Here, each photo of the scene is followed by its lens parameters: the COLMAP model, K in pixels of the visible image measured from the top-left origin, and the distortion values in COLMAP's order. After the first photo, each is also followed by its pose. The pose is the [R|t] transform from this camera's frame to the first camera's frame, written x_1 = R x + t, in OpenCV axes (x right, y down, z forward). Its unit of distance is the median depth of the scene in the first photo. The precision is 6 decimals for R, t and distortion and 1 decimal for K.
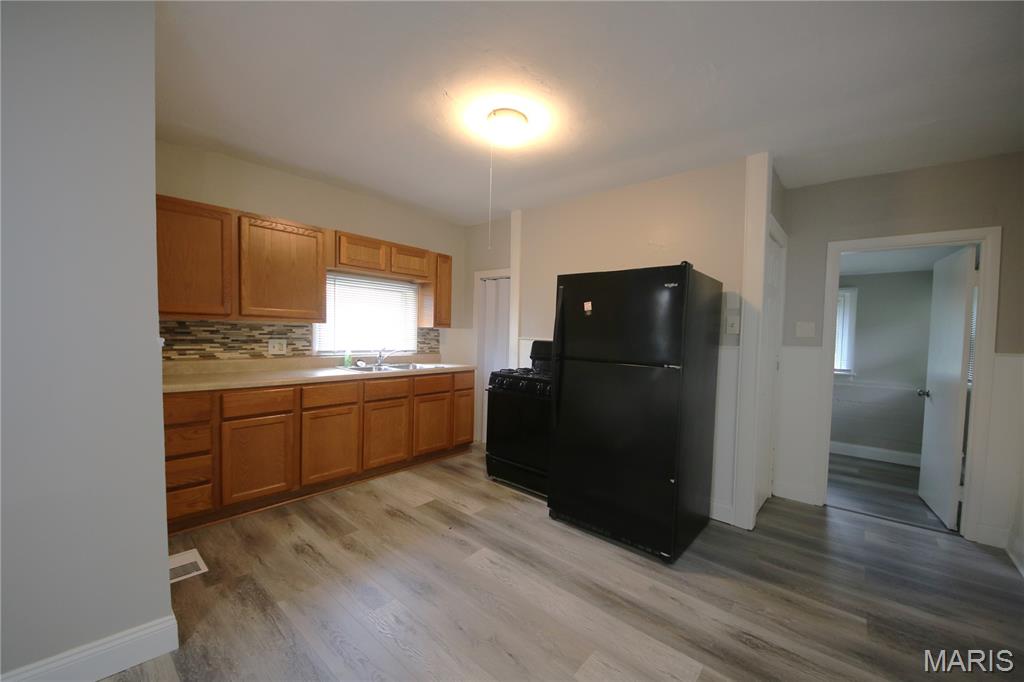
lens RADIAL K [[390.2, 0, 515.9], [0, 390.2, 344.7], [0, 0, 1]] dist [0.011827, -0.014665]
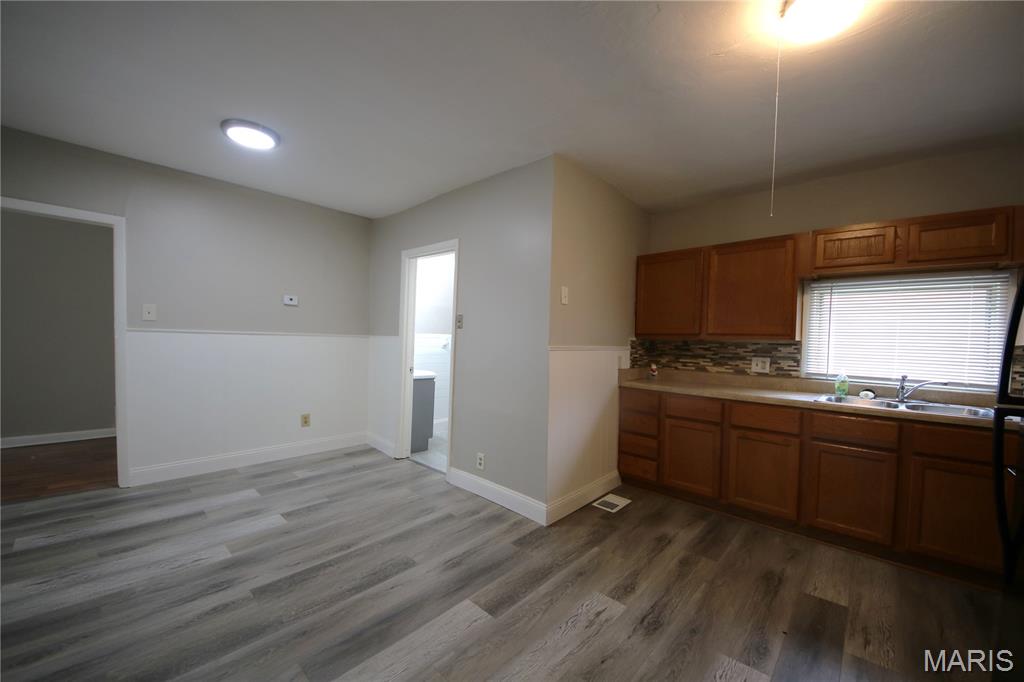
lens RADIAL K [[394.3, 0, 516.2], [0, 394.3, 341.3], [0, 0, 1]] dist [0.001696, -0.005324]
pose [[-0.029731, -0.019715, -0.999364, 0.467222], [-0.056999, 0.998212, -0.017996, -0.001371], [0.997931, 0.056428, -0.030801, 0.448441]]
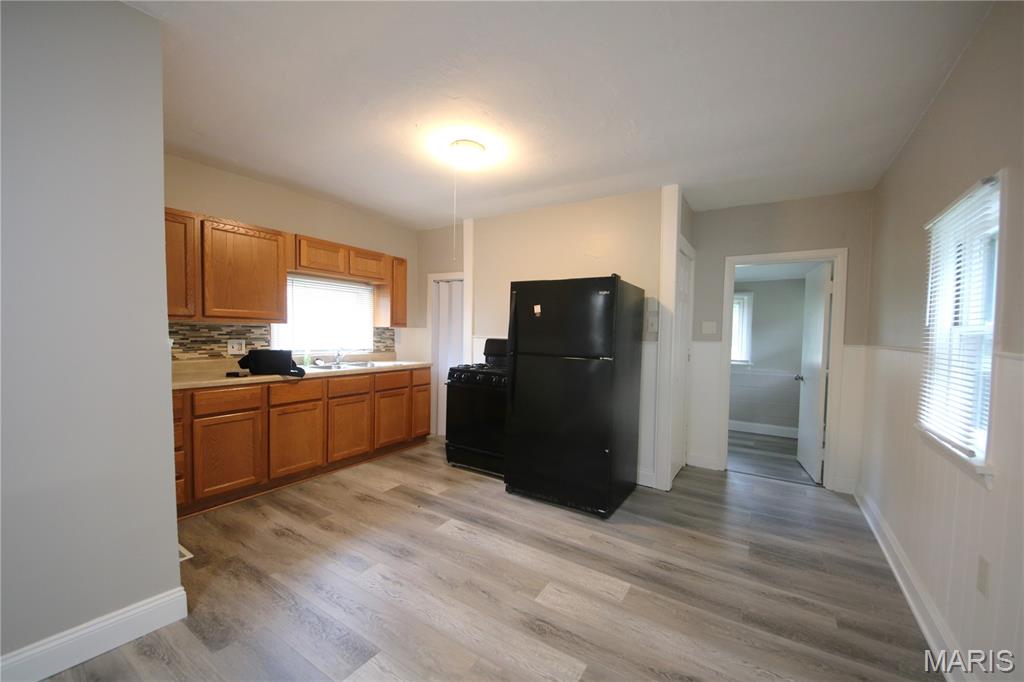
lens RADIAL K [[394.3, 0, 516.2], [0, 394.3, 341.3], [0, 0, 1]] dist [0.001696, -0.005324]
pose [[0.988359, -0.009890, 0.151816, -0.050471], [0.010539, 0.999938, -0.003473, 0.002128], [-0.151772, 0.005033, 0.988403, -0.139245]]
